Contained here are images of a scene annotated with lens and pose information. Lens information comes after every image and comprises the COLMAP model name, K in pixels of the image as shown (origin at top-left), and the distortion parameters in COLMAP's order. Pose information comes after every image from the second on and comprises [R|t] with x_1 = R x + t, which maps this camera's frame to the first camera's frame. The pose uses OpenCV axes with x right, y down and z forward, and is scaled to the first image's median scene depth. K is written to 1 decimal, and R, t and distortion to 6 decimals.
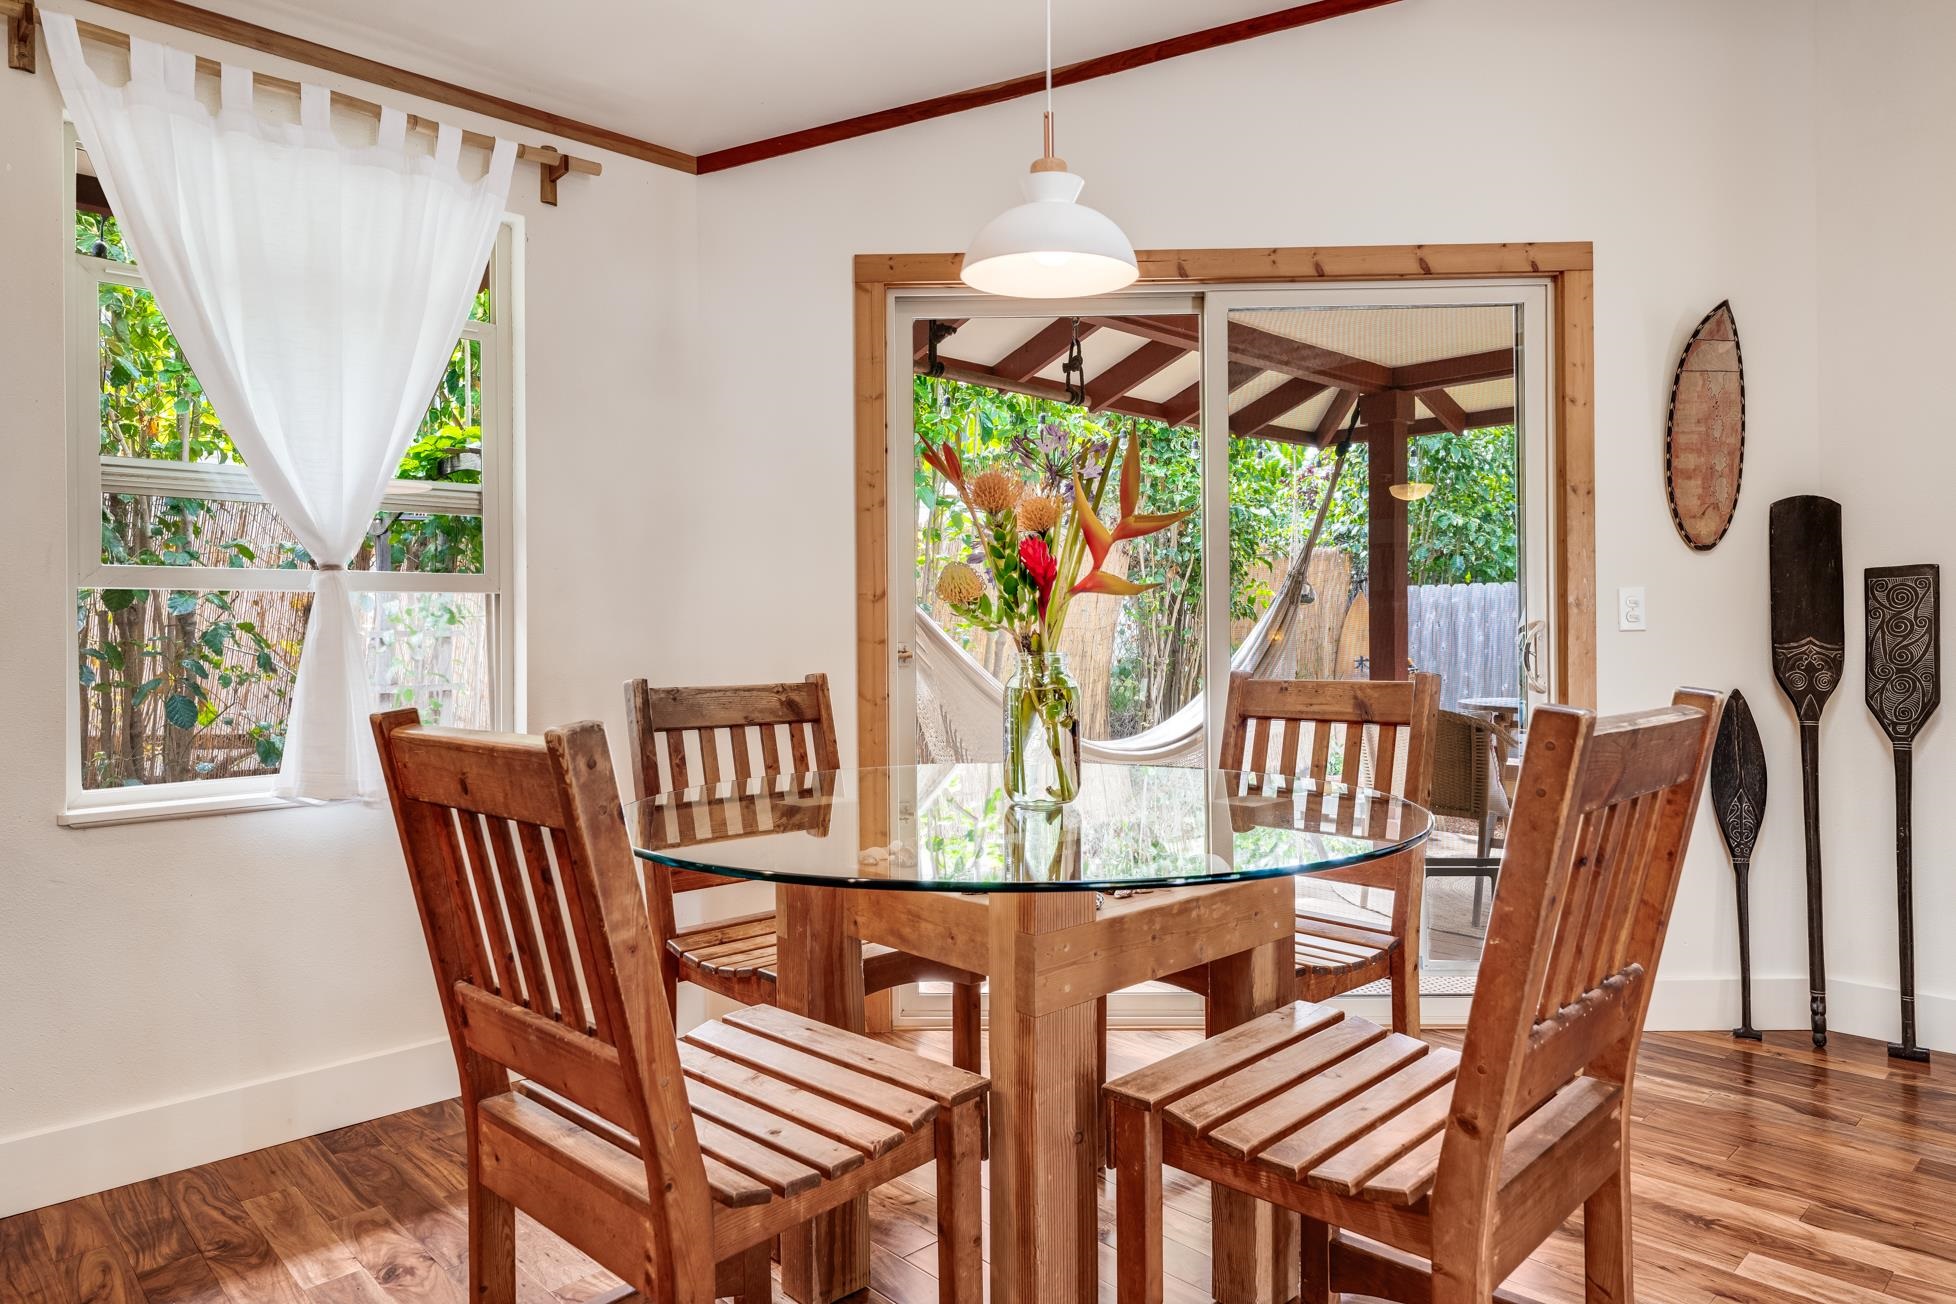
lens RADIAL K [[1163.5, 0, 979.6], [0, 1163.5, 637.5], [0, 0, 1]] dist [-0.003031, 0.000651]
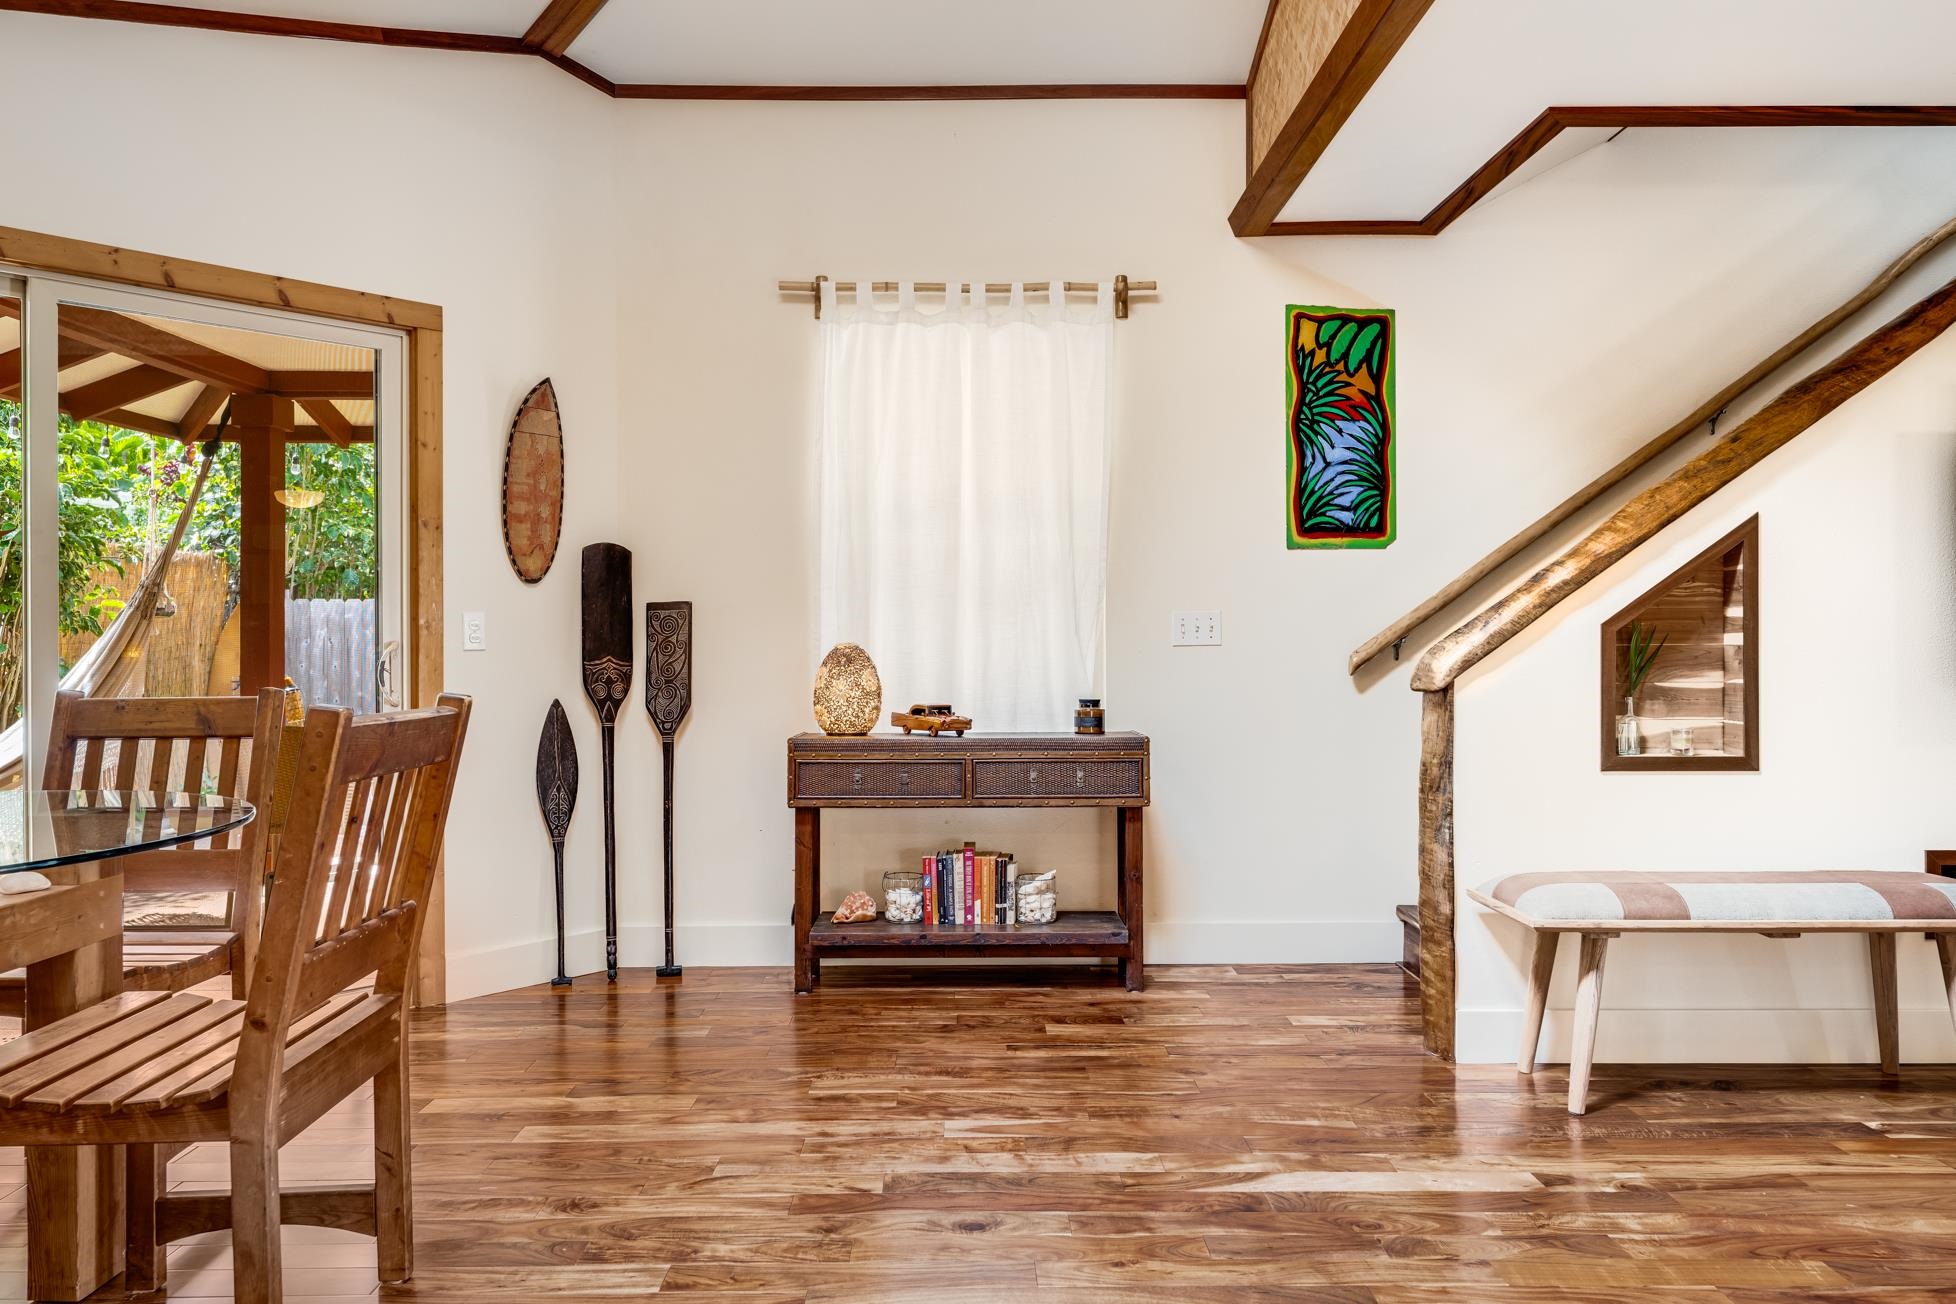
lens RADIAL K [[1292.7, 0, 957.8], [0, 1292.7, 647.1], [0, 0, 1]] dist [0.001479, -0.001890]
pose [[0.686549, 0.006198, 0.727057, -0.042585], [-0.001643, 0.999974, -0.006972, -0.000859], [-0.727082, 0.003592, 0.686541, -0.234501]]
